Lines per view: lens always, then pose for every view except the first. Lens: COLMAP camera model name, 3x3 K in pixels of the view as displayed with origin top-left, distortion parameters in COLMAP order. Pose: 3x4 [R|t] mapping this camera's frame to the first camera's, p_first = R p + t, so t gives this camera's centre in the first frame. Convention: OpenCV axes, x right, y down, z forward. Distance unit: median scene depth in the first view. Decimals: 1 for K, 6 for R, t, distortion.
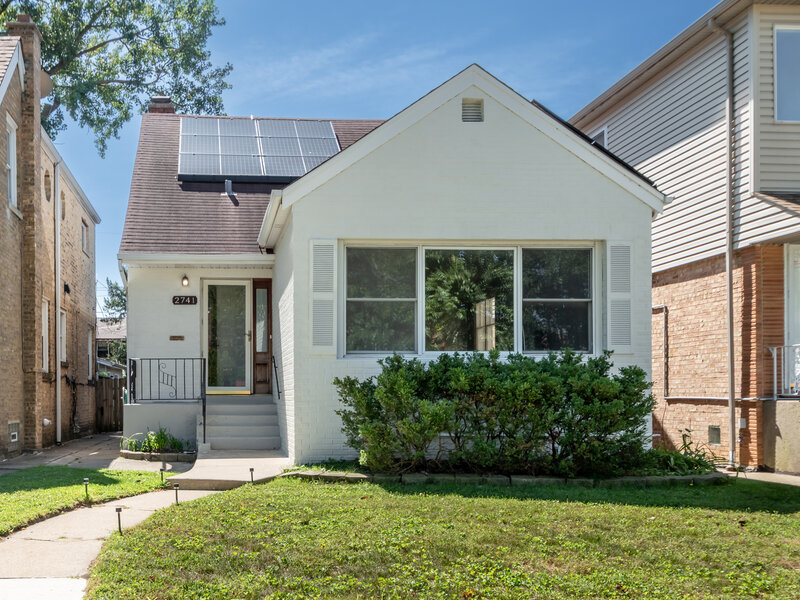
lens RADIAL K [[718.8, 0, 399.7], [0, 718.8, 301.0], [0, 0, 1]] dist [0.000004, -0.010962]
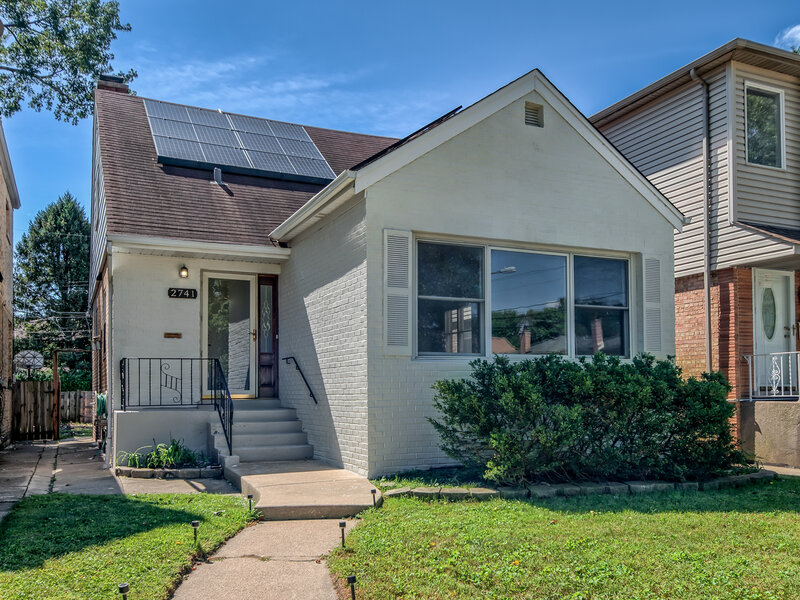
lens RADIAL K [[580.5, 0, 404.3], [0, 580.5, 317.0], [0, 0, 1]] dist [0.012004, -0.001401]
pose [[0.953213, 0.034856, 0.300283, -0.282938], [-0.034454, 0.999384, -0.006636, 0.026533], [-0.300329, -0.004020, 0.953827, 0.257232]]
